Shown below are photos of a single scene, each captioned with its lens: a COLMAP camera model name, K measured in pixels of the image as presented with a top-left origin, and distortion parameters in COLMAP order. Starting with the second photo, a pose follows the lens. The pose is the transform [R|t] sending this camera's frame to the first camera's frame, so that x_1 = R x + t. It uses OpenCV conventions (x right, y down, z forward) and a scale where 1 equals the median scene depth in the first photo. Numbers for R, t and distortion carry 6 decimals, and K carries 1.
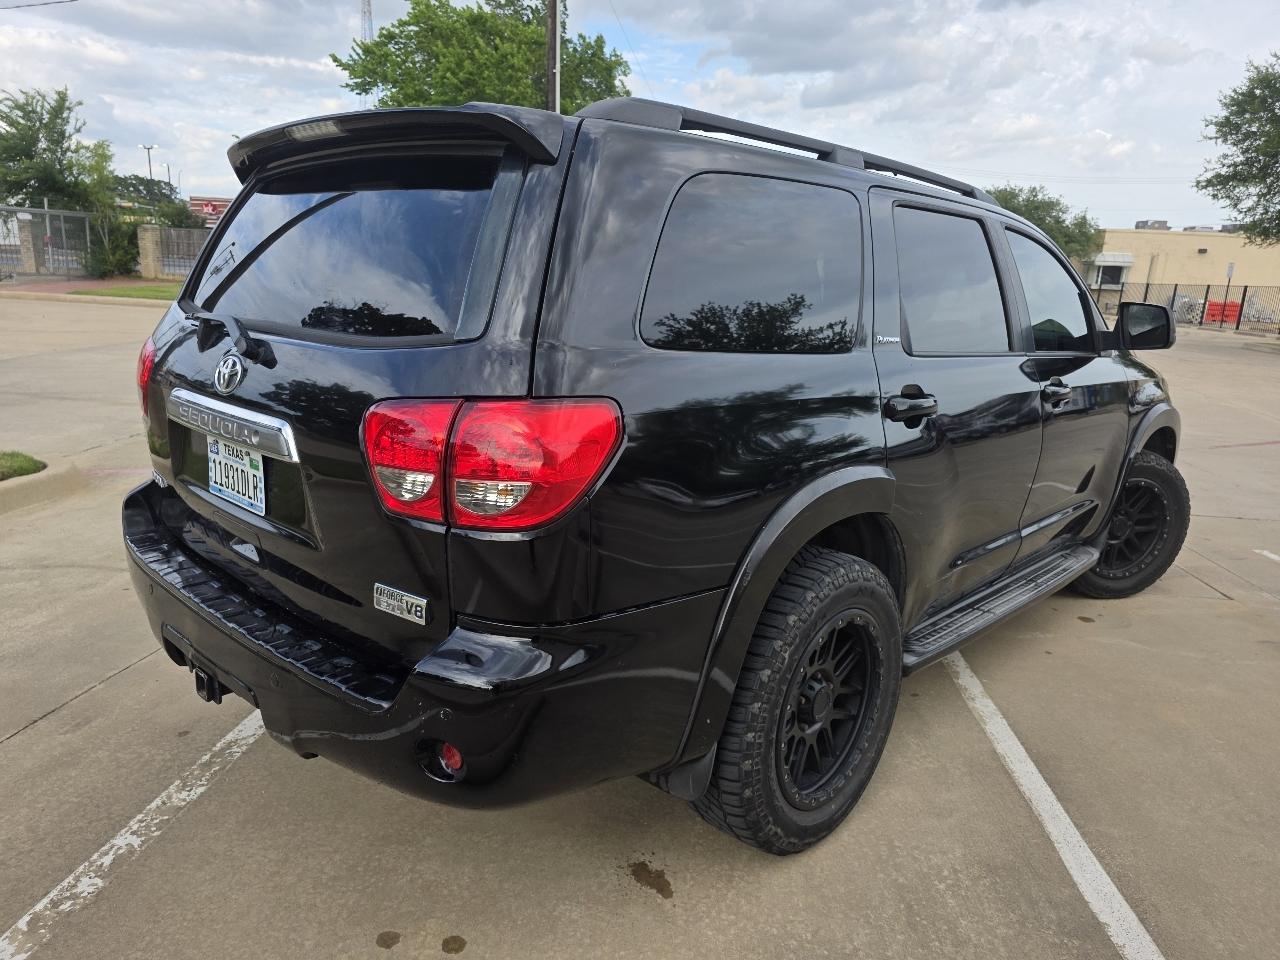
lens RADIAL K [[869.6, 0, 653.2], [0, 869.6, 485.7], [0, 0, 1]] dist [0.041982, -0.037320]
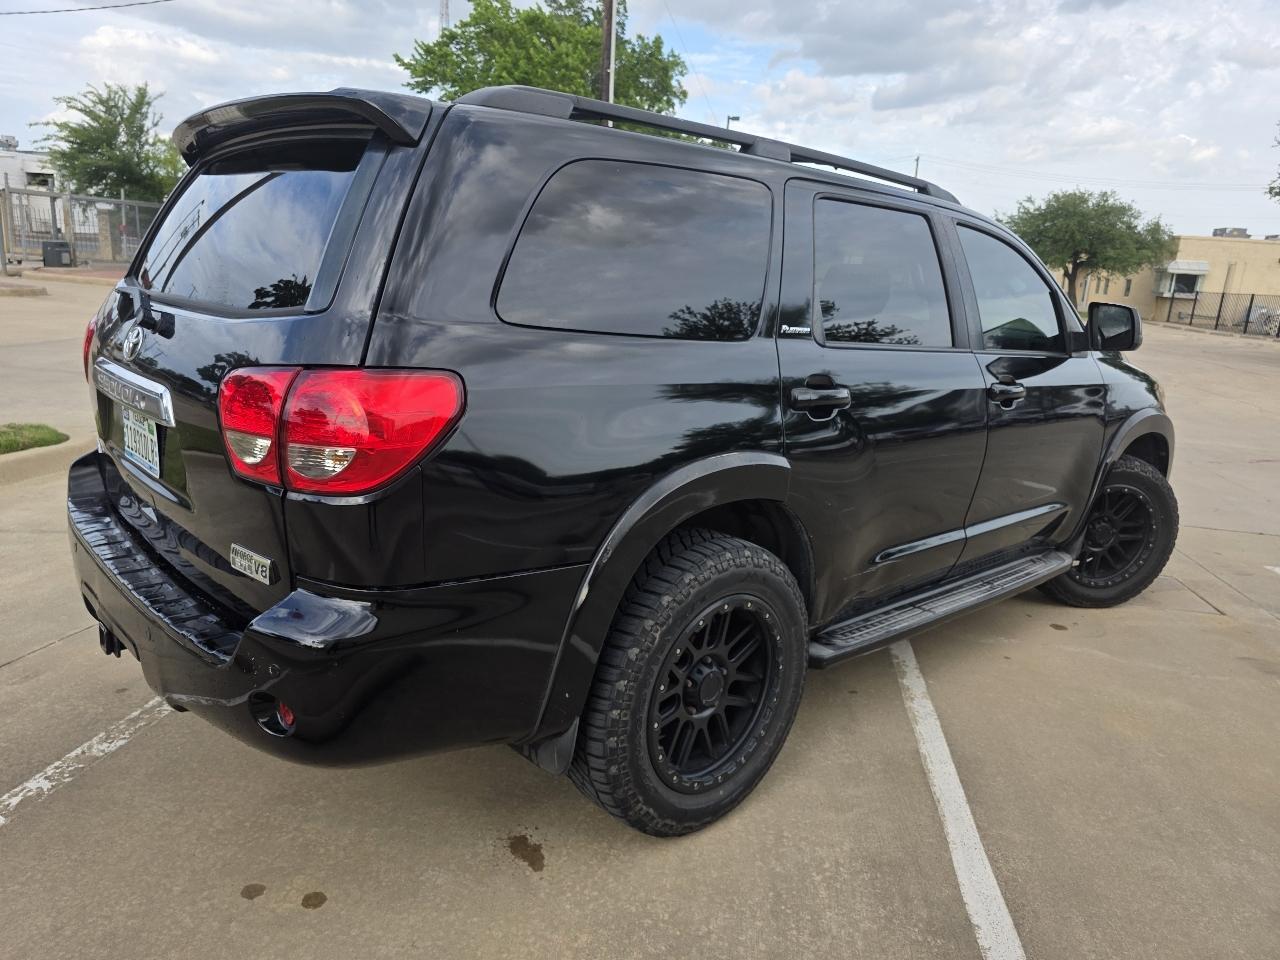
lens RADIAL K [[877.1, 0, 665.1], [0, 877.1, 468.9], [0, 0, 1]] dist [0.036158, -0.033638]
pose [[0.997274, 0.034108, -0.065435, 0.152317], [-0.035417, 0.999193, -0.018948, 0.014534], [0.064736, 0.021214, 0.997677, -0.012506]]
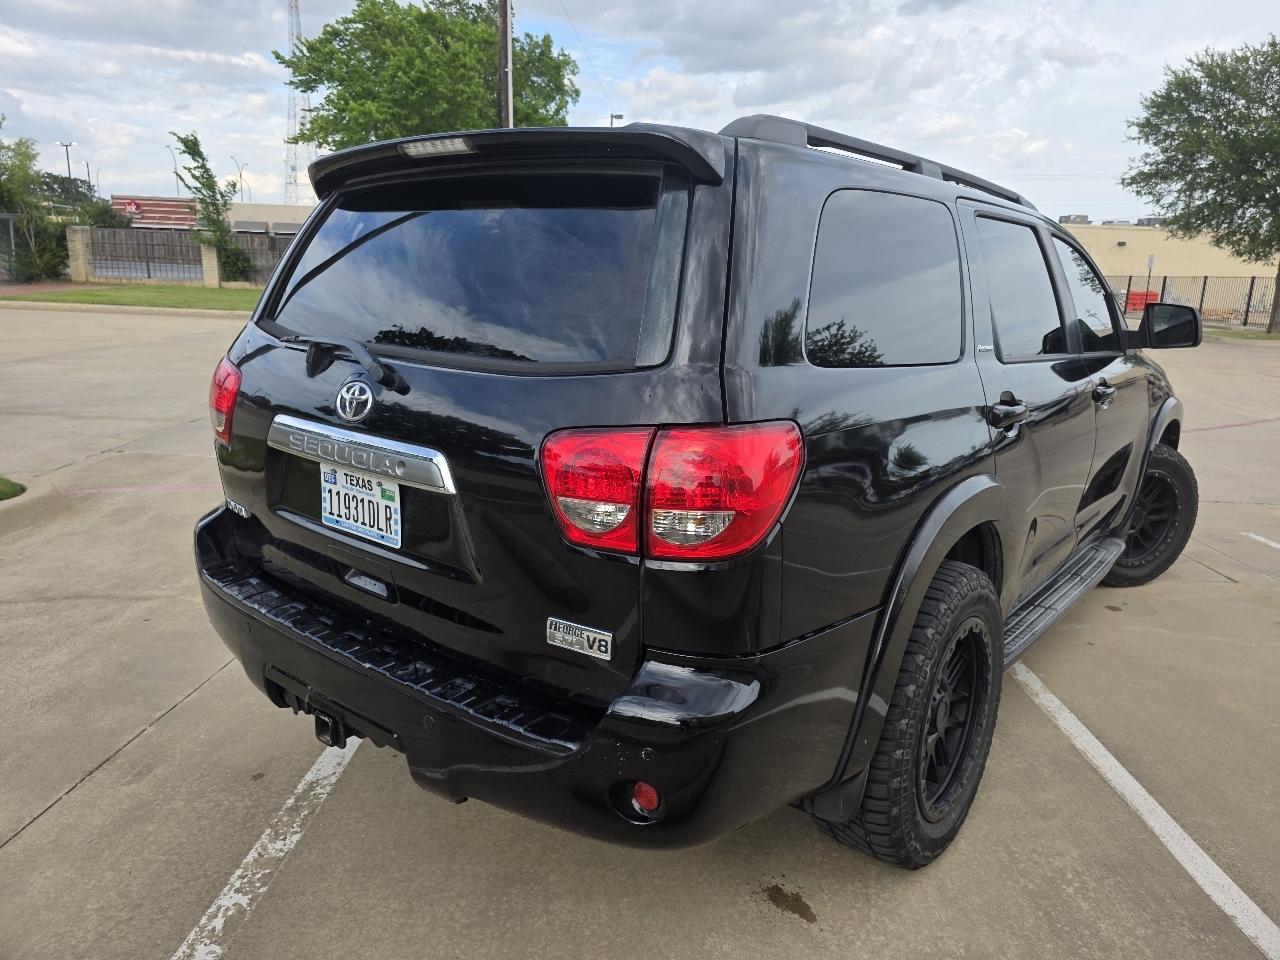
lens RADIAL K [[868.6, 0, 657.6], [0, 868.6, 462.3], [0, 0, 1]] dist [0.041043, -0.036951]
pose [[0.996212, -0.028653, 0.082099, -0.157264], [0.030180, 0.999393, -0.017410, -0.022779], [-0.081551, 0.019822, 0.996472, 0.018683]]
